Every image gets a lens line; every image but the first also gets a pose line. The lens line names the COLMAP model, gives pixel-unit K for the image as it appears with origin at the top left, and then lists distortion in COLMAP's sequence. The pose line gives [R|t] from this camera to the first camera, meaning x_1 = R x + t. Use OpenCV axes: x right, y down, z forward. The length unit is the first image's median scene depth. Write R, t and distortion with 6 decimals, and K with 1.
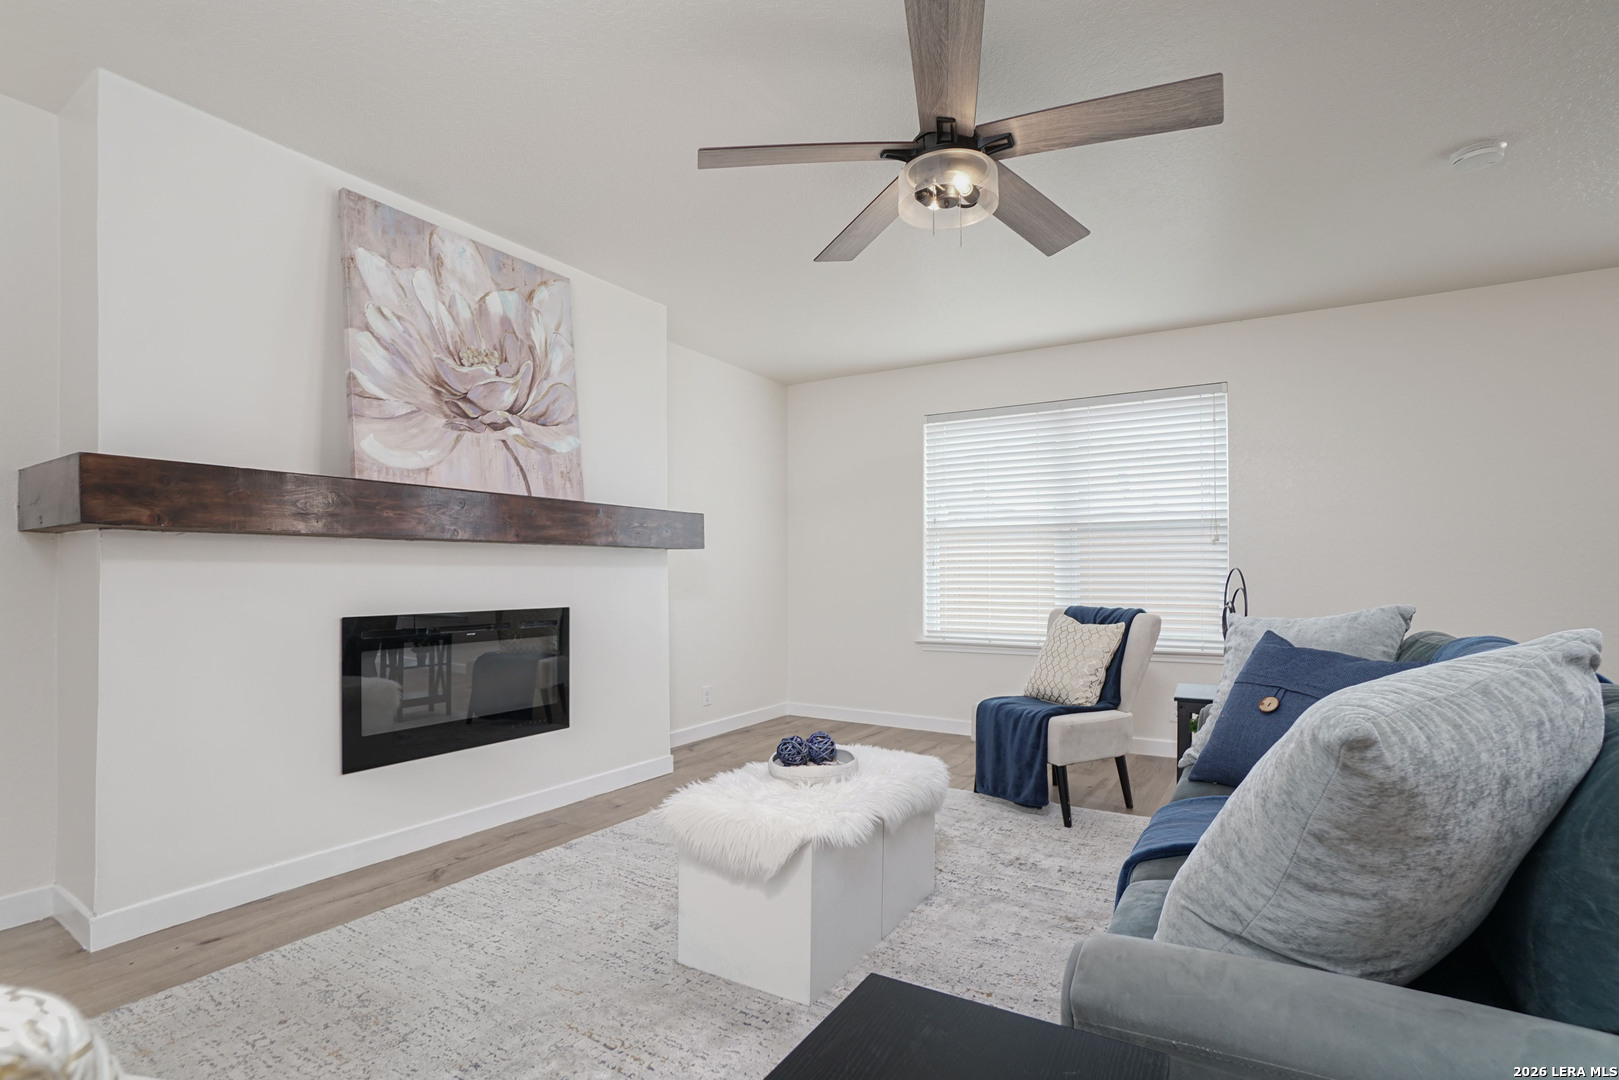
lens RADIAL K [[786.0, 0, 817.9], [0, 786.0, 555.9], [0, 0, 1]] dist [-0.038245, 0.005784]
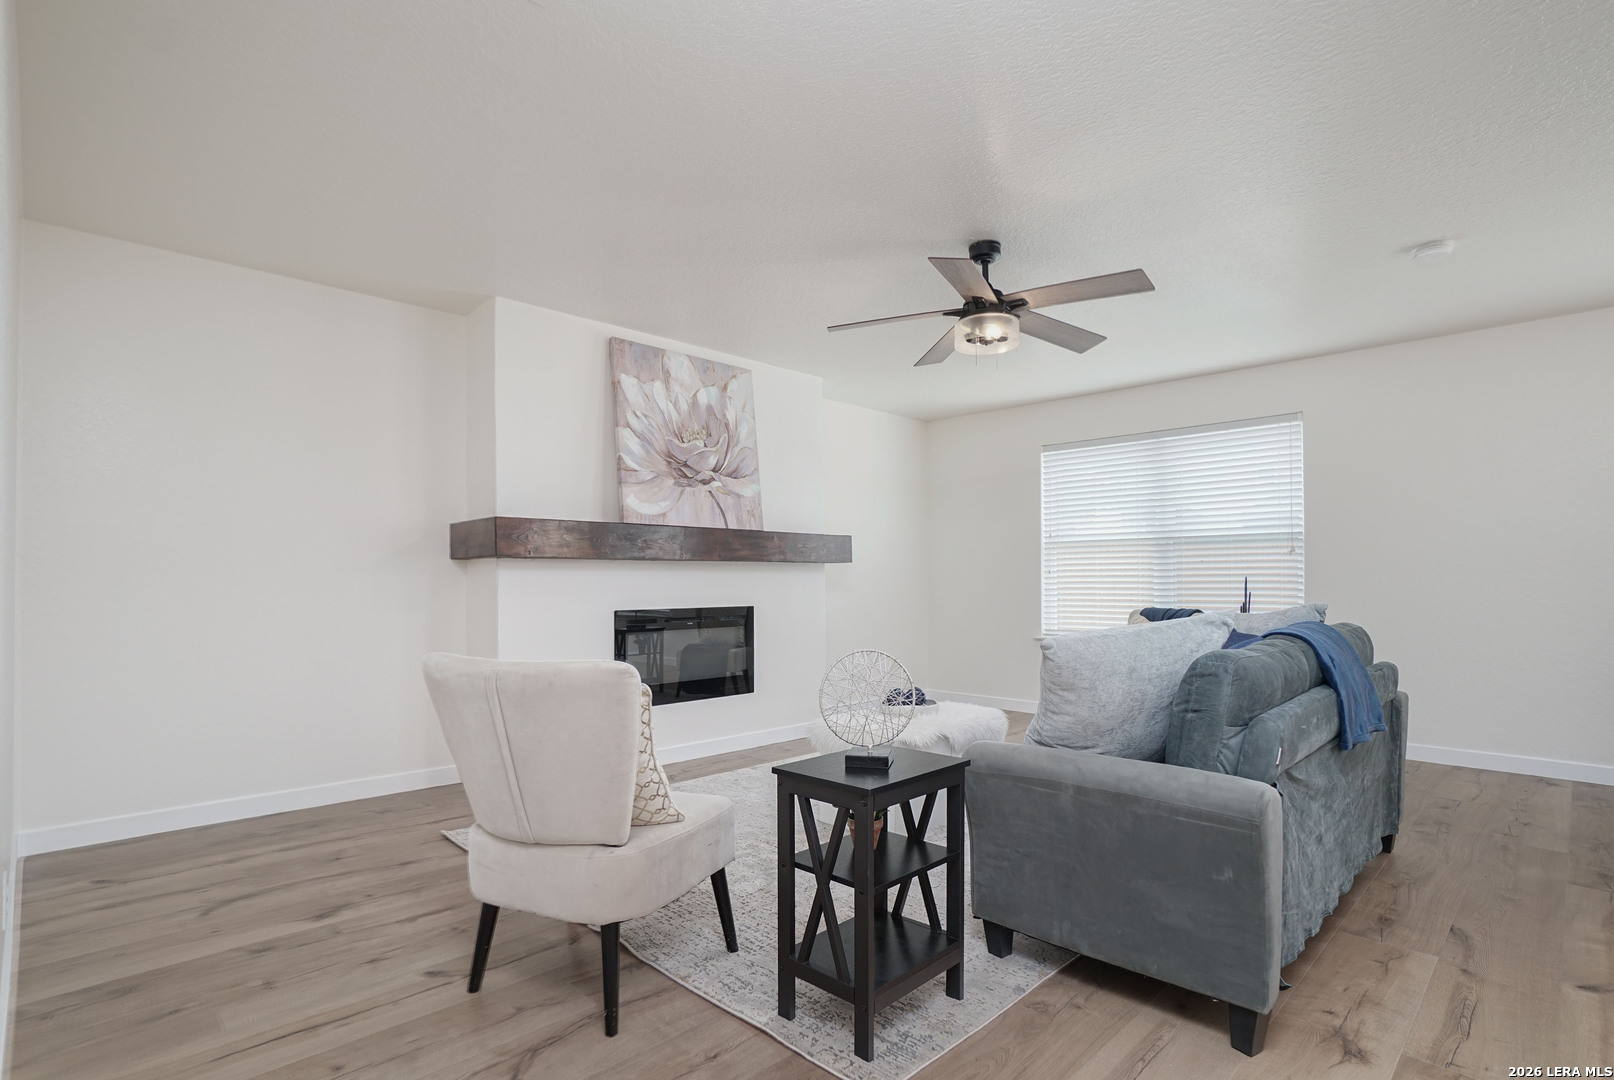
lens RADIAL K [[783.6, 0, 805.5], [0, 783.6, 548.5], [0, 0, 1]] dist [-0.038245, 0.005784]
pose [[0.972274, -0.012531, -0.233507, 0.114779], [0.008217, 0.999777, -0.019439, -0.010760], [0.233698, 0.016981, 0.972161, -0.388619]]
